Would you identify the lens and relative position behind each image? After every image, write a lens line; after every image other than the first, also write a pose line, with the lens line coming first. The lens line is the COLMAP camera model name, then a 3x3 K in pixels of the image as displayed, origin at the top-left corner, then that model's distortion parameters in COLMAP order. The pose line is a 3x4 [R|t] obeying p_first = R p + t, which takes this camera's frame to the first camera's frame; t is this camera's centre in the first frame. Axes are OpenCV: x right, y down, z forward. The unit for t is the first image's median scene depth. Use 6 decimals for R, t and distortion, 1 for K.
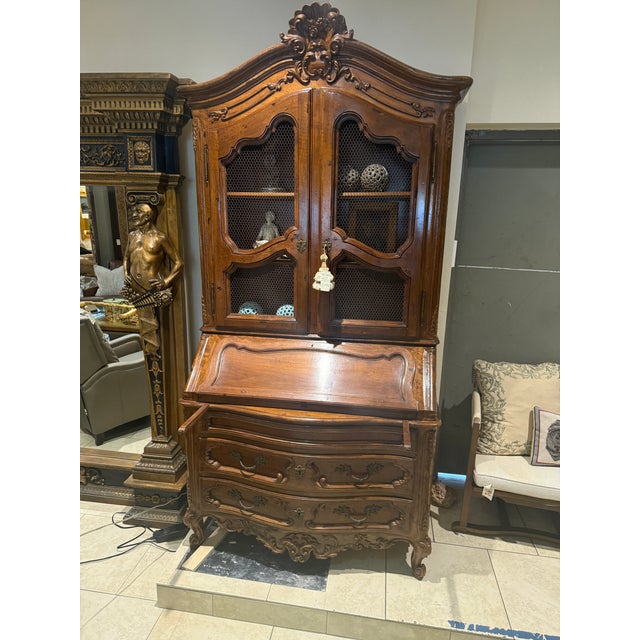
lens RADIAL K [[452.6, 0, 317.6], [0, 452.6, 323.7], [0, 0, 1]] dist [0.055085, -0.074475]
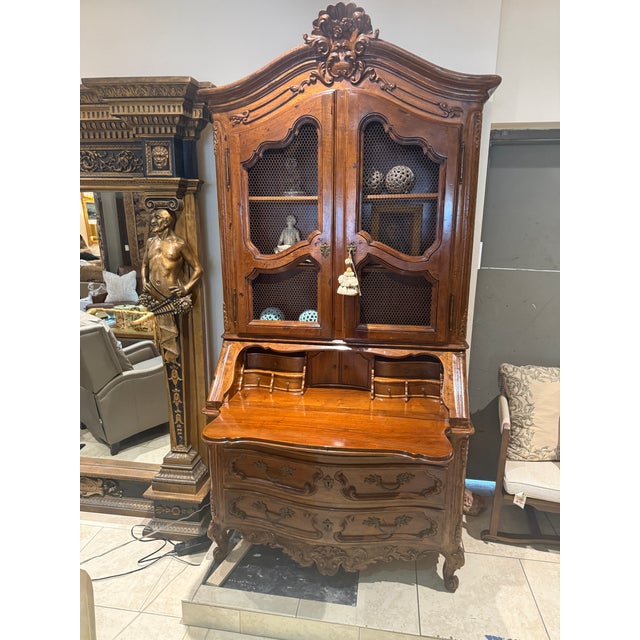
lens RADIAL K [[452.6, 0, 322.2], [0, 452.6, 320.6], [0, 0, 1]] dist [0.055085, -0.074475]
pose [[0.999894, -0.014560, -0.000203, -0.044723], [0.014556, 0.999827, -0.011617, -0.008351], [0.000372, 0.011612, 0.999933, 0.023973]]
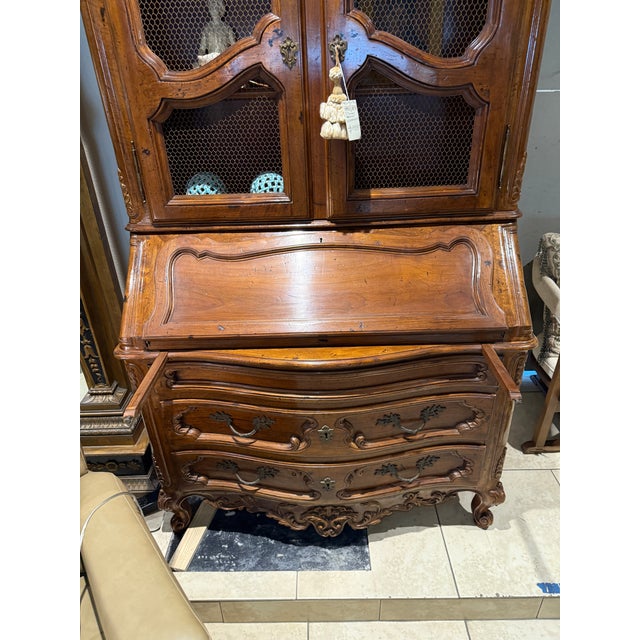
lens RADIAL K [[452.6, 0, 316.3], [0, 452.6, 320.0], [0, 0, 1]] dist [0.055085, -0.074475]
pose [[0.987207, -0.120269, 0.104680, -0.098245], [0.087556, 0.957596, 0.274487, -0.016468], [-0.133254, -0.261810, 0.955876, 0.394922]]
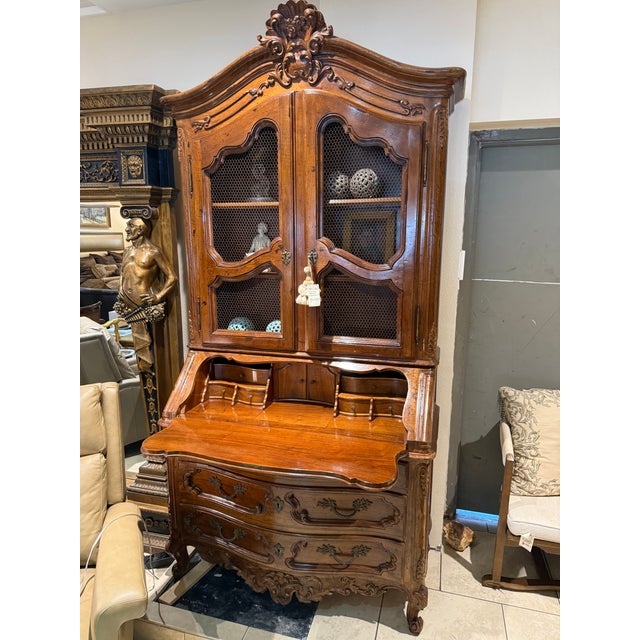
lens RADIAL K [[452.6, 0, 319.7], [0, 452.6, 321.7], [0, 0, 1]] dist [0.055085, -0.074475]
pose [[0.993186, 0.004776, -0.116443, 0.140881], [-0.009858, 0.999022, -0.043107, -0.000014], [0.116123, 0.043962, 0.992261, 0.084933]]
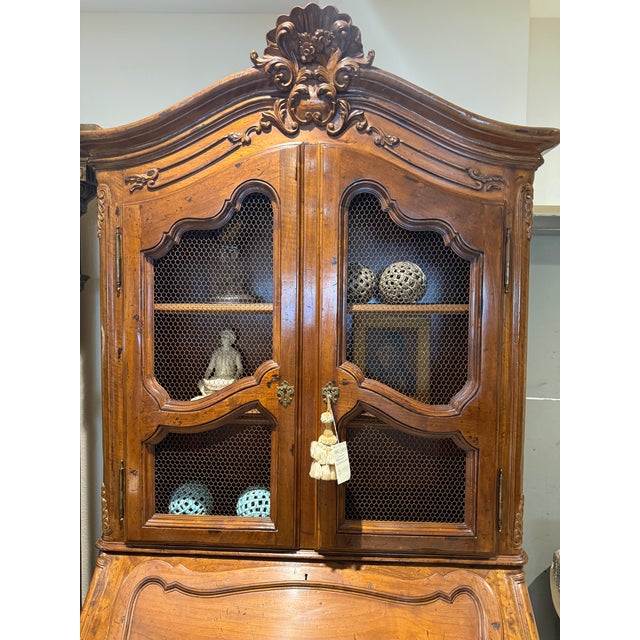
lens RADIAL K [[452.6, 0, 319.1], [0, 452.6, 323.2], [0, 0, 1]] dist [0.055085, -0.074475]
pose [[0.992308, -0.010460, 0.123352, -0.062752], [0.032822, 0.982994, -0.180681, -0.155162], [-0.119364, 0.183340, 0.975776, 0.414629]]
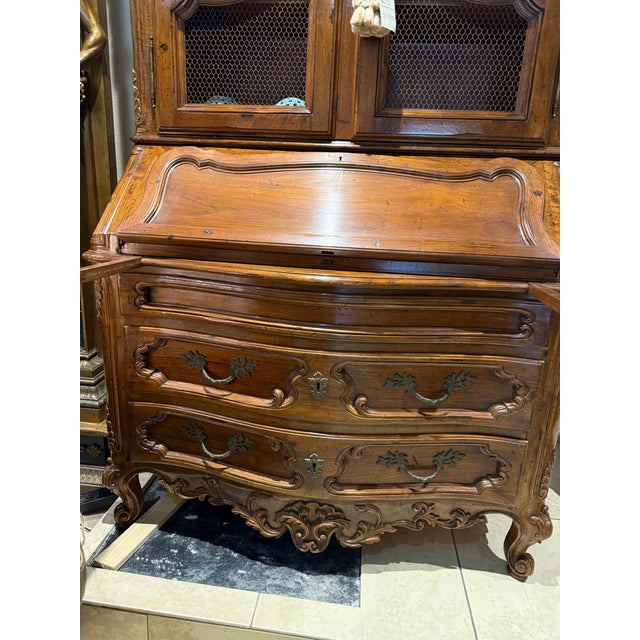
lens RADIAL K [[452.6, 0, 316.3], [0, 452.6, 321.4], [0, 0, 1]] dist [0.055085, -0.074475]
pose [[0.998762, 0.016321, 0.046995, -0.063891], [-0.018795, 0.998434, 0.052695, 0.216234], [-0.046061, -0.053513, 0.997504, 0.469130]]
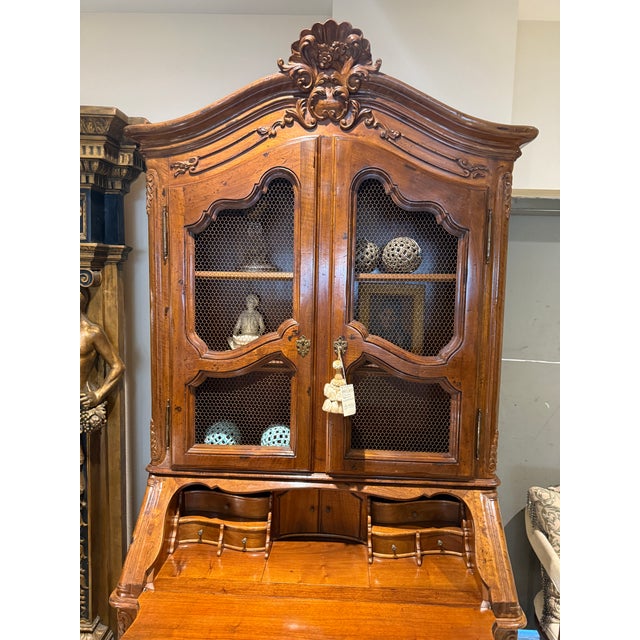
lens RADIAL K [[452.6, 0, 318.7], [0, 452.6, 319.6], [0, 0, 1]] dist [0.055085, -0.074475]
pose [[0.992930, -0.006597, 0.118516, -0.093818], [0.022944, 0.990291, -0.137103, -0.116827], [-0.116461, 0.138853, 0.983441, 0.303649]]
